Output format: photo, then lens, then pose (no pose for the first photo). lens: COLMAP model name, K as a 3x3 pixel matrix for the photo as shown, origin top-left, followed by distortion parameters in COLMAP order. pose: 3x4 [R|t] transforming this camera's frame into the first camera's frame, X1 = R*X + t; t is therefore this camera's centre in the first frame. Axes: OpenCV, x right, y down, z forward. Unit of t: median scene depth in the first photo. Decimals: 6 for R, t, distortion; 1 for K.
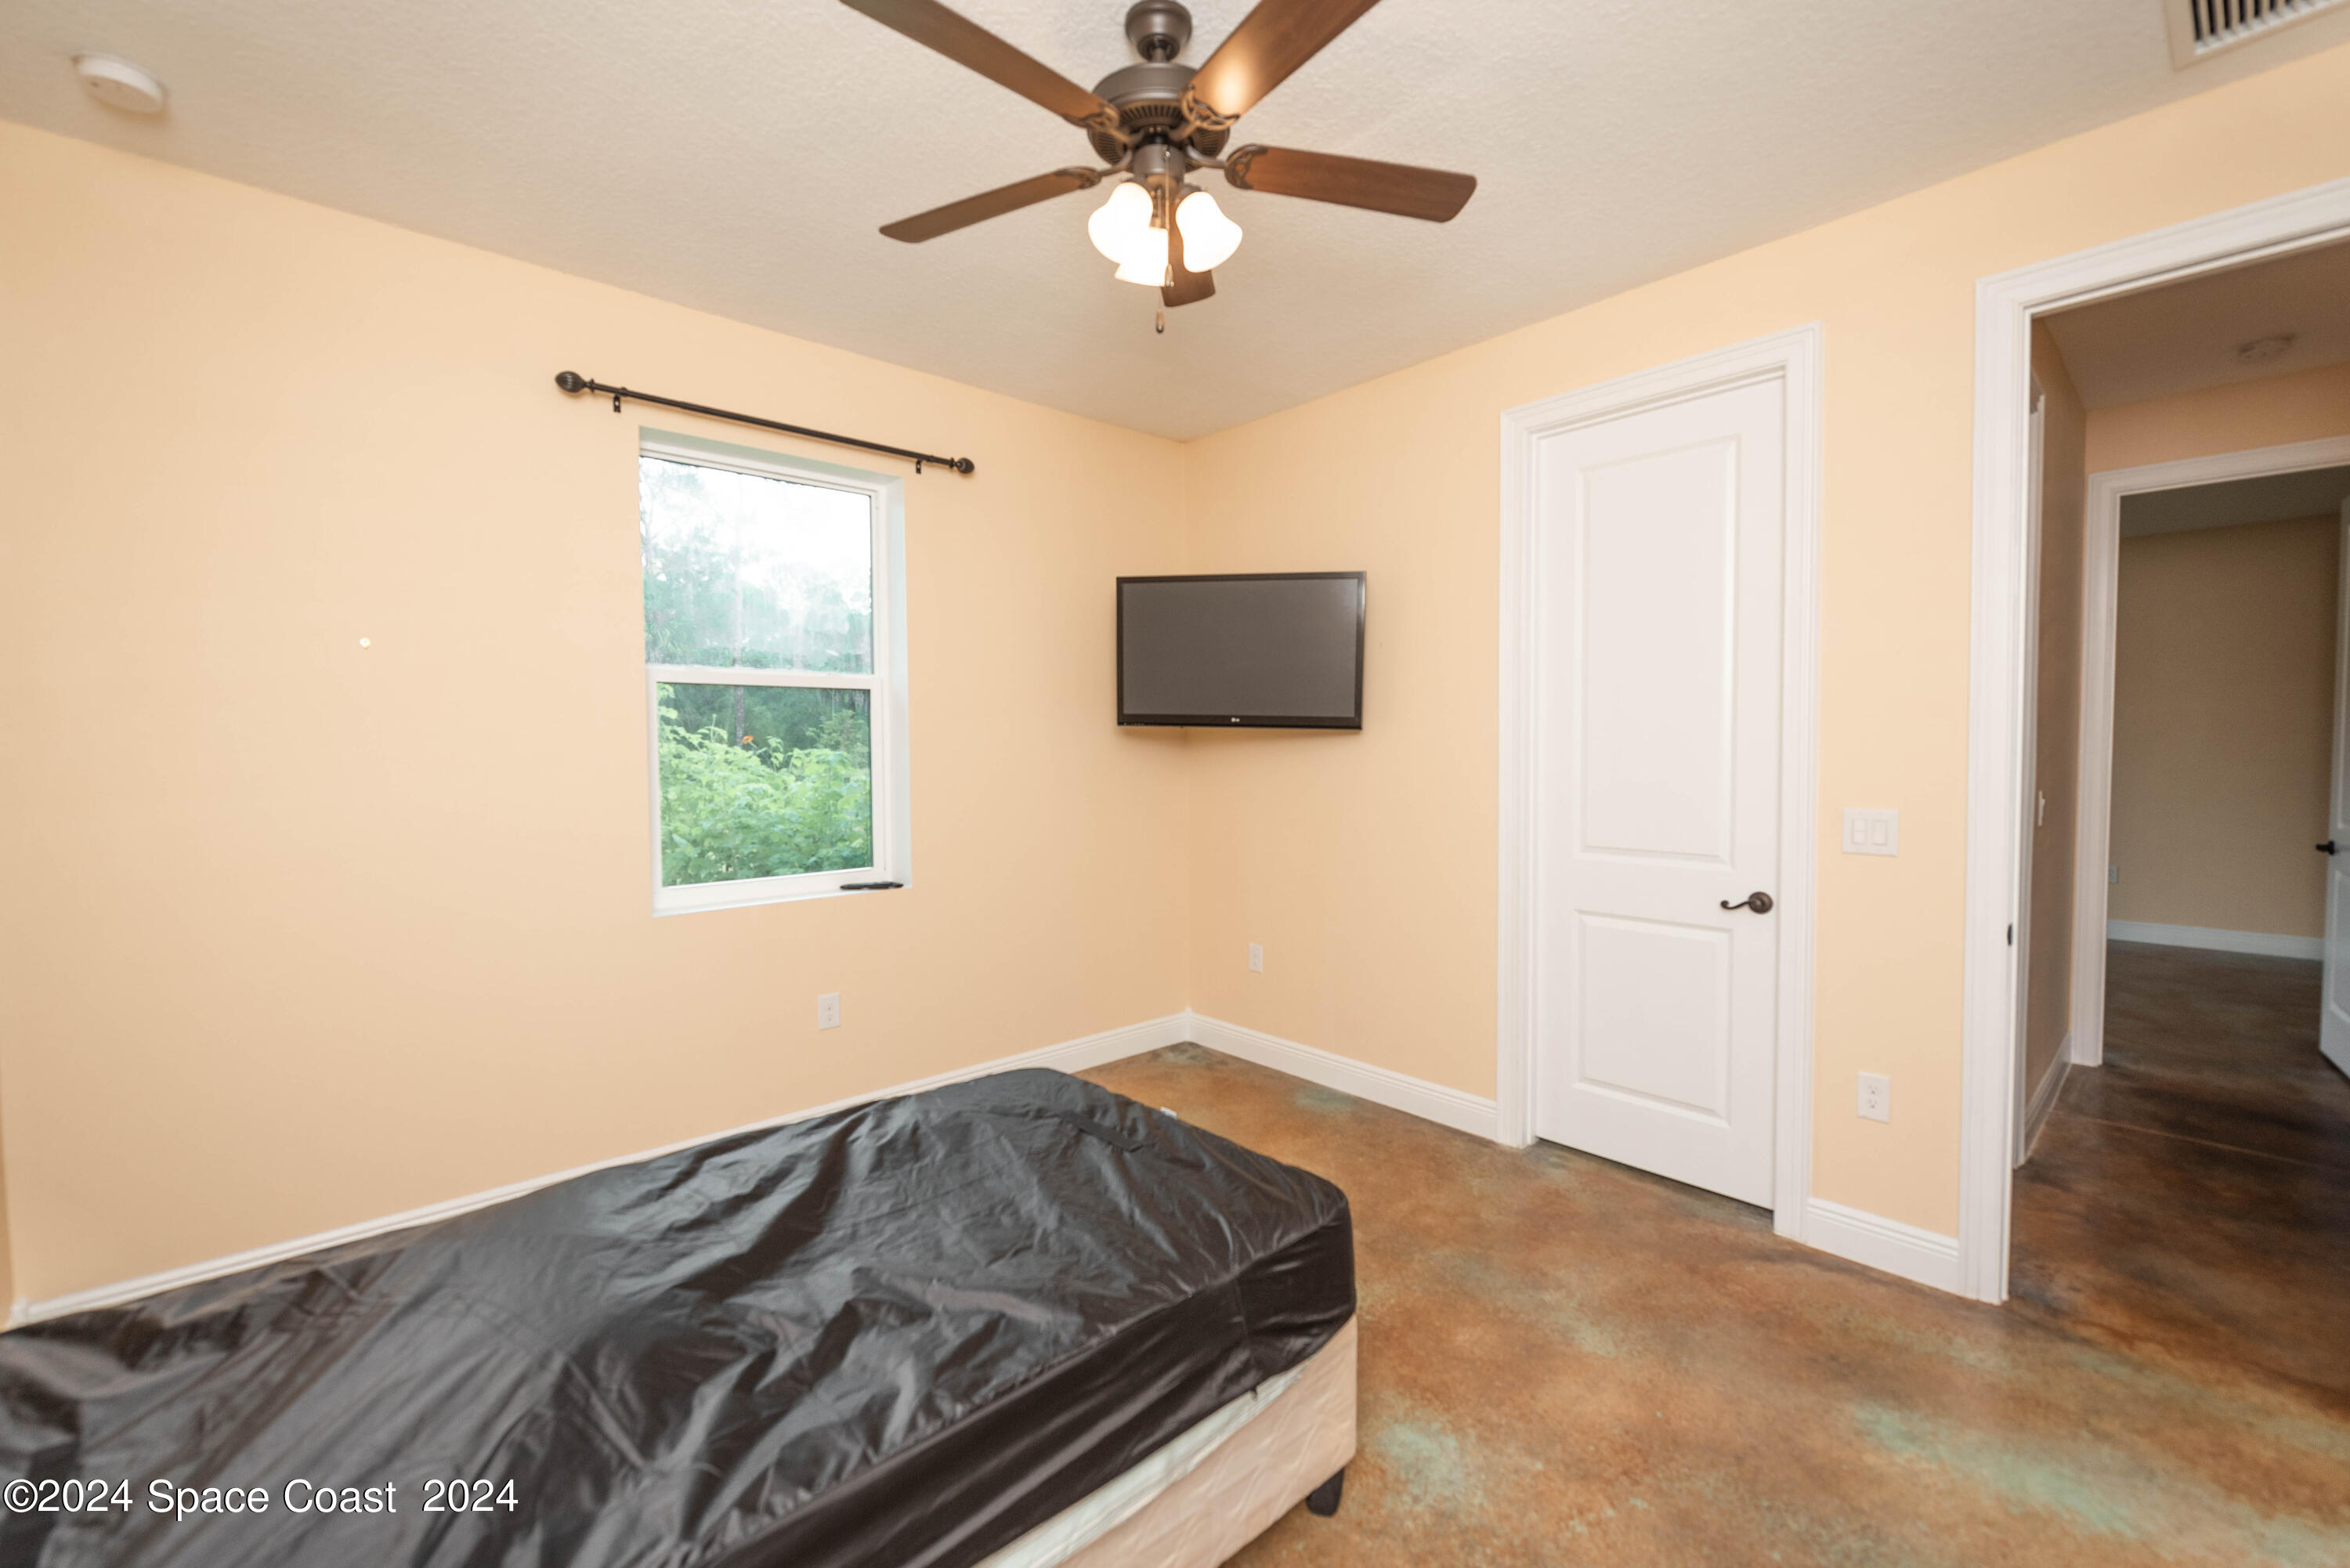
lens RADIAL K [[940.2, 0, 1164.2], [0, 940.2, 778.1], [0, 0, 1]] dist [-0.004300, -0.002564]
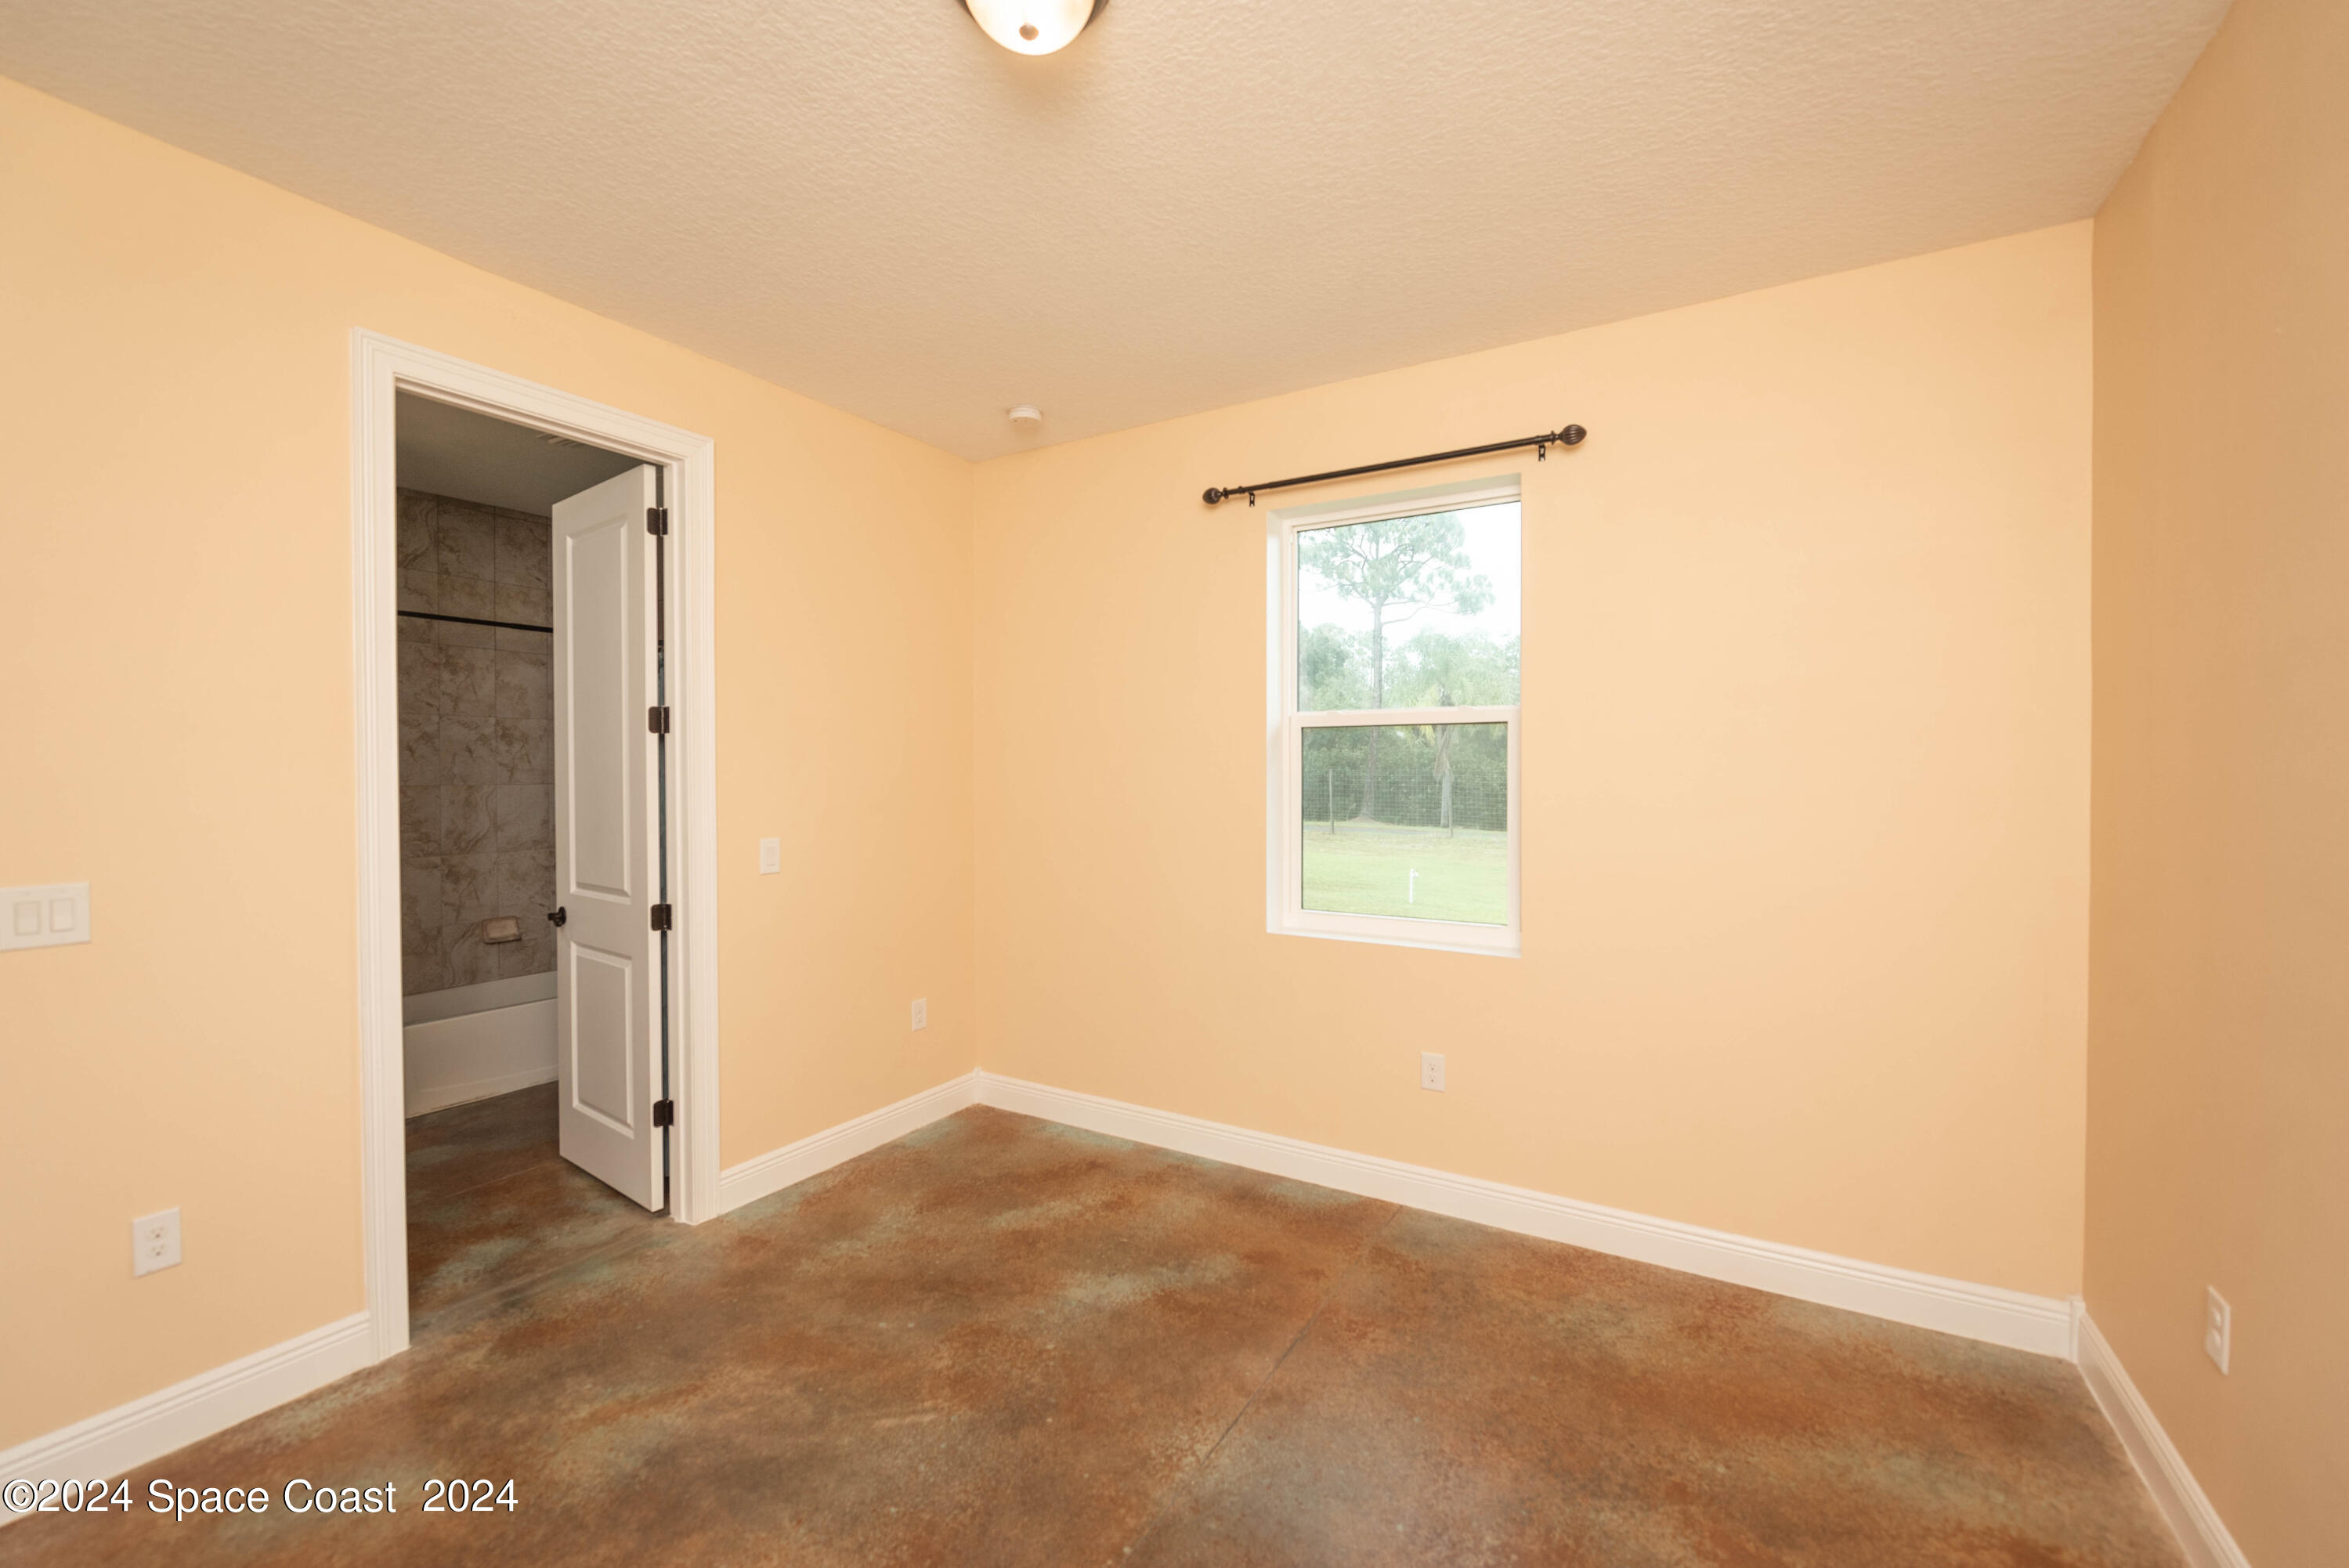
lens RADIAL K [[939.9, 0, 1172.2], [0, 939.9, 778.7], [0, 0, 1]] dist [-0.004300, -0.002564]
pose [[0.281287, 0.017806, -0.959458, 0.456648], [-0.041059, 0.999136, 0.006505, -0.033739], [0.958745, 0.037564, 0.281775, 0.465469]]
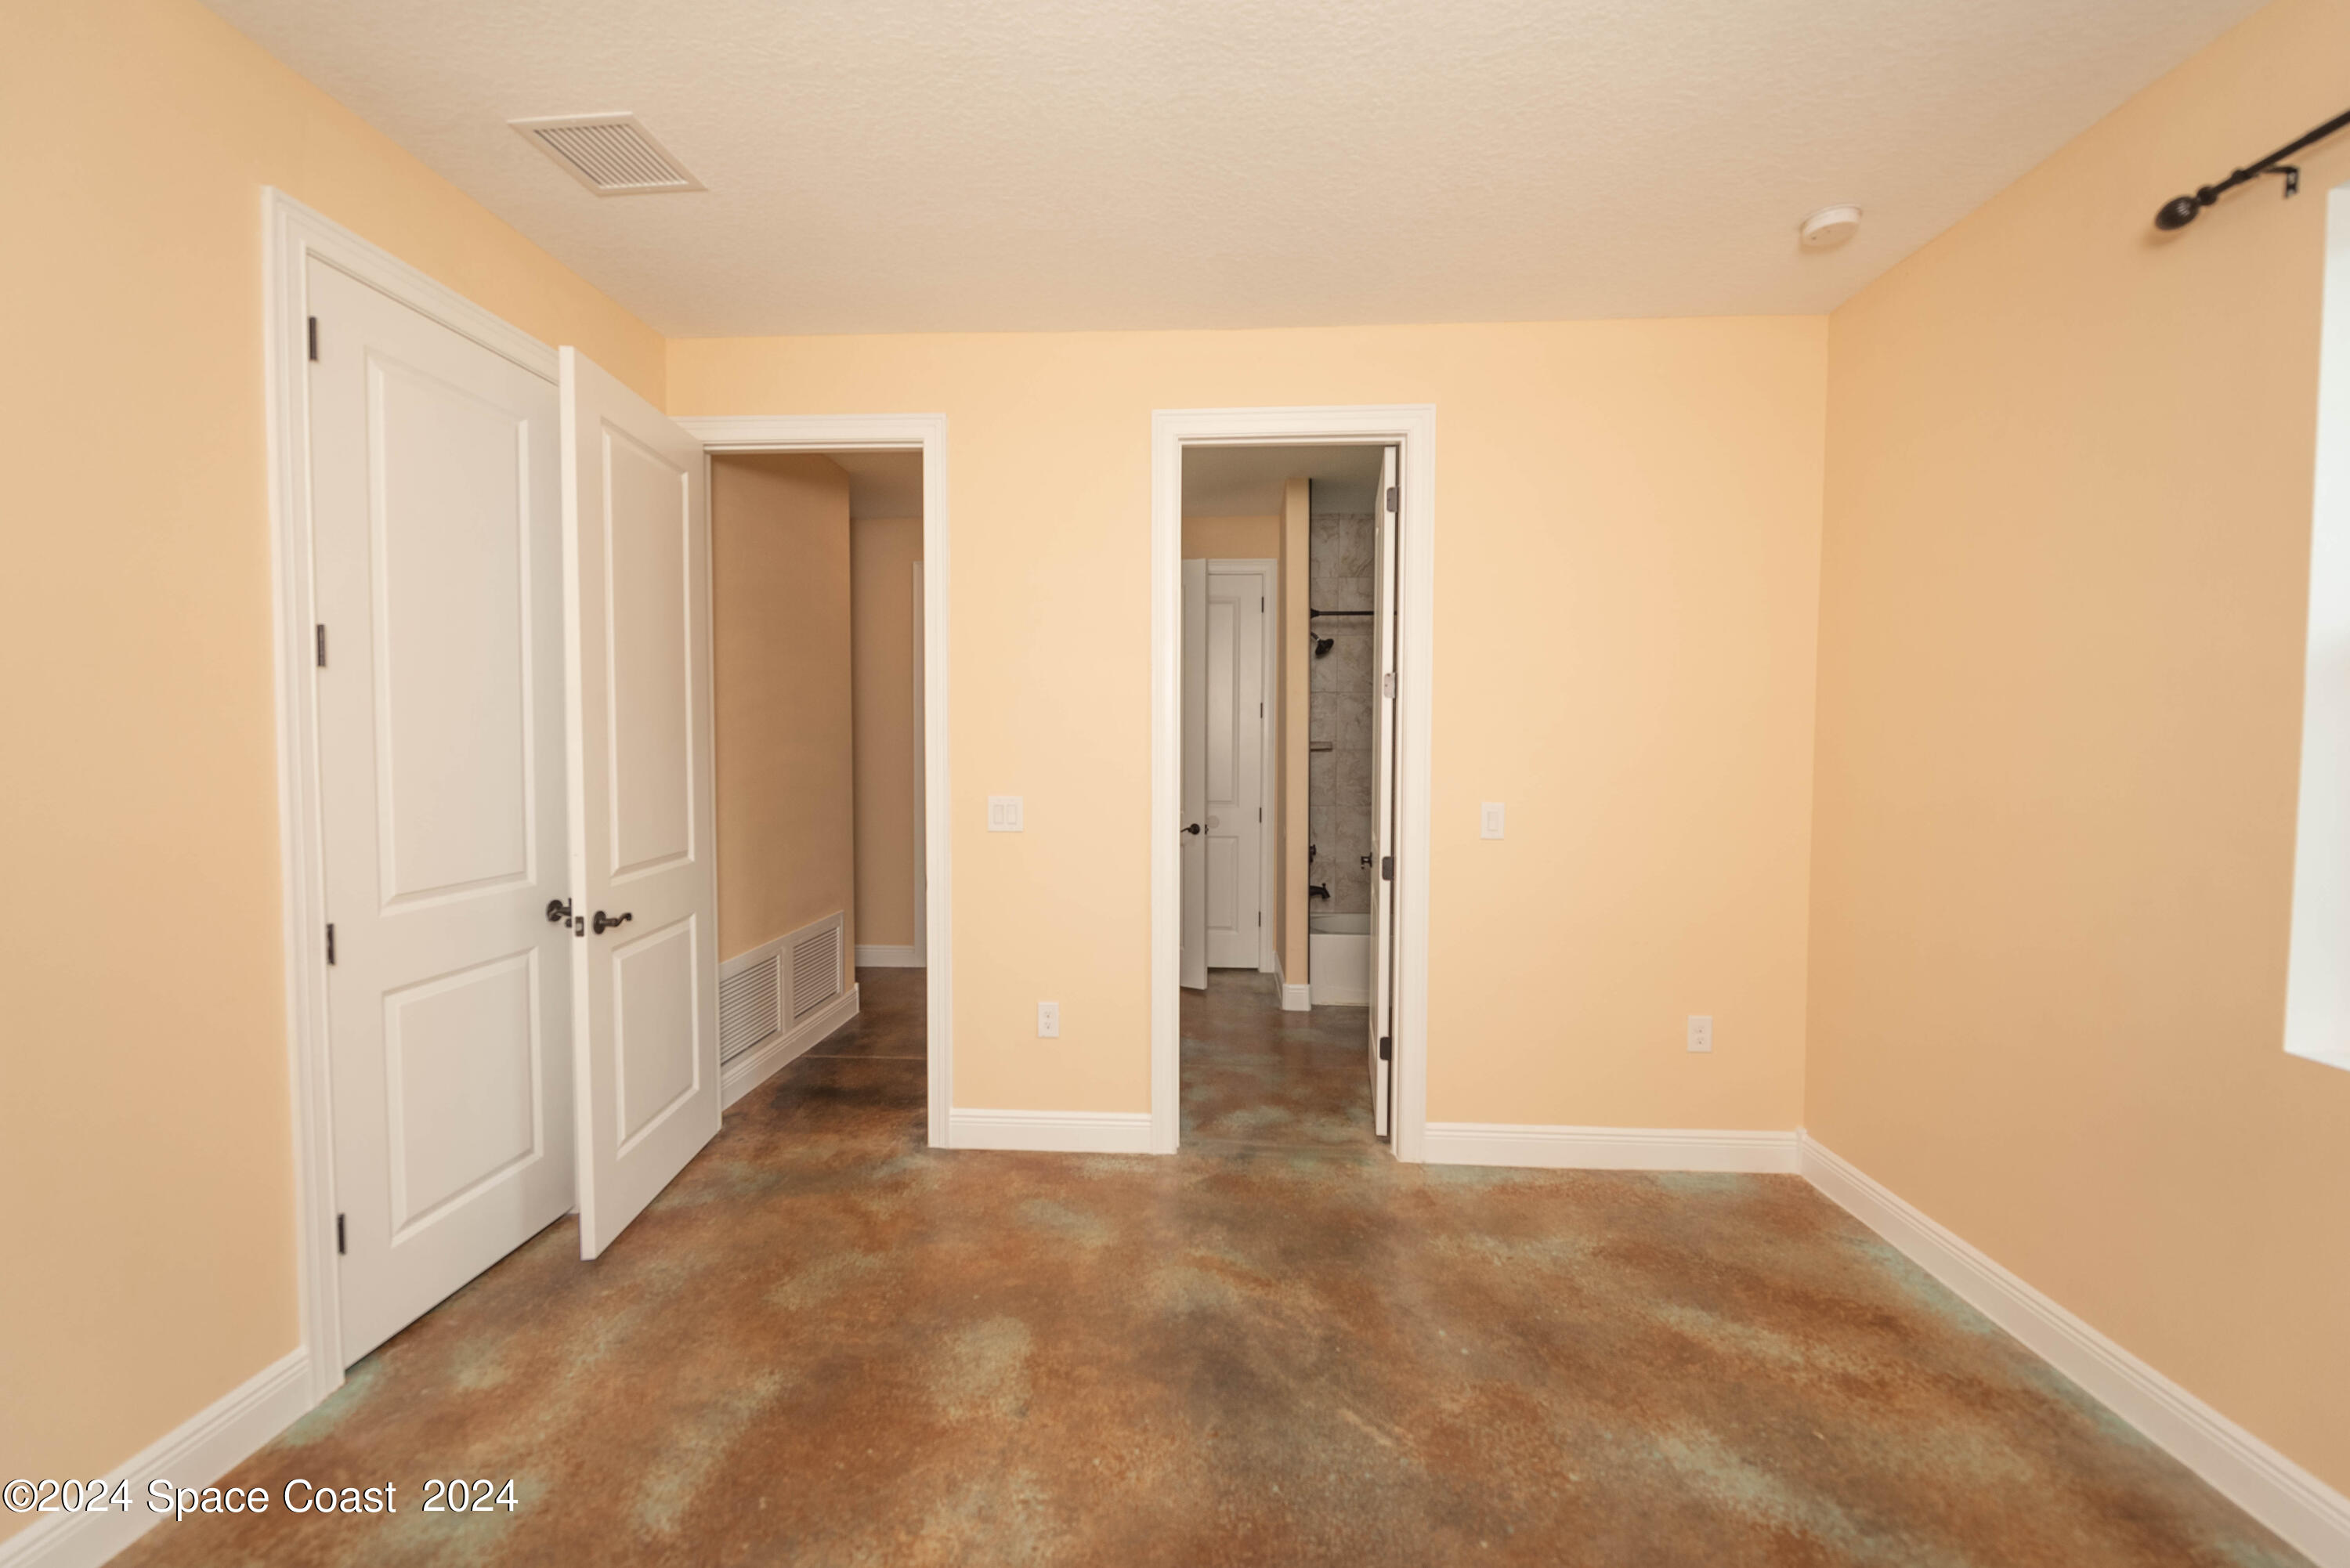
lens RADIAL K [[940.2, 0, 1178.1], [0, 940.2, 781.5], [0, 0, 1]] dist [-0.004300, -0.002564]
pose [[-0.721867, 0.034162, -0.691188, 0.288969], [-0.025351, 0.996805, 0.075743, -0.032953], [0.691567, 0.072199, -0.718695, 0.785128]]
